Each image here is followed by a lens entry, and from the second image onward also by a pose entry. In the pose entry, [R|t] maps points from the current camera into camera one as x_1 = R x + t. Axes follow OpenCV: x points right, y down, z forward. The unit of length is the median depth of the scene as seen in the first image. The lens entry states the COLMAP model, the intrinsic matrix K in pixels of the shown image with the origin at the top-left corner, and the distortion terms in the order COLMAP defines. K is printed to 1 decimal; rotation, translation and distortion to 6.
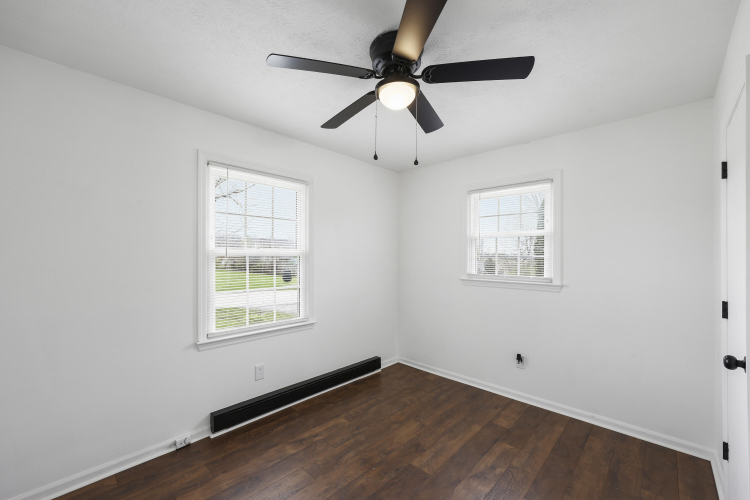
lens RADIAL K [[305.1, 0, 375.2], [0, 305.1, 262.2], [0, 0, 1]] dist [0.000033, -0.000088]
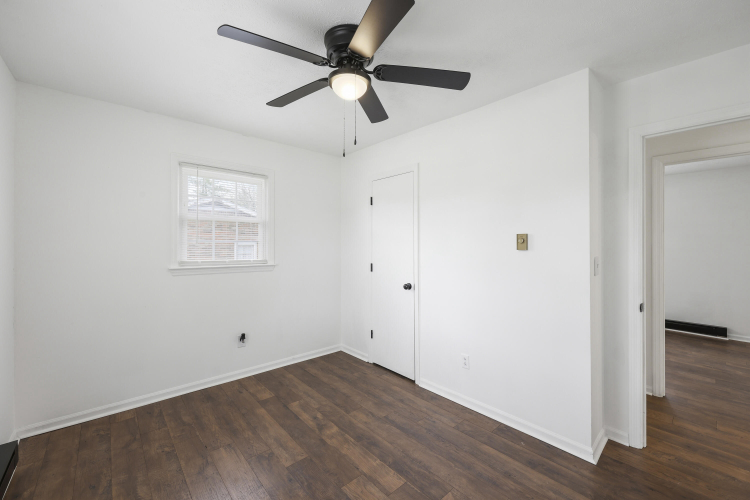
lens RADIAL K [[299.9, 0, 375.0], [0, 299.9, 250.0], [0, 0, 1]] dist [0.000695, 0.000034]
pose [[0.083158, -0.024160, 0.996243, -0.601924], [0.010917, 0.999668, 0.023332, -0.008693], [-0.996477, 0.008936, 0.083394, 0.529398]]
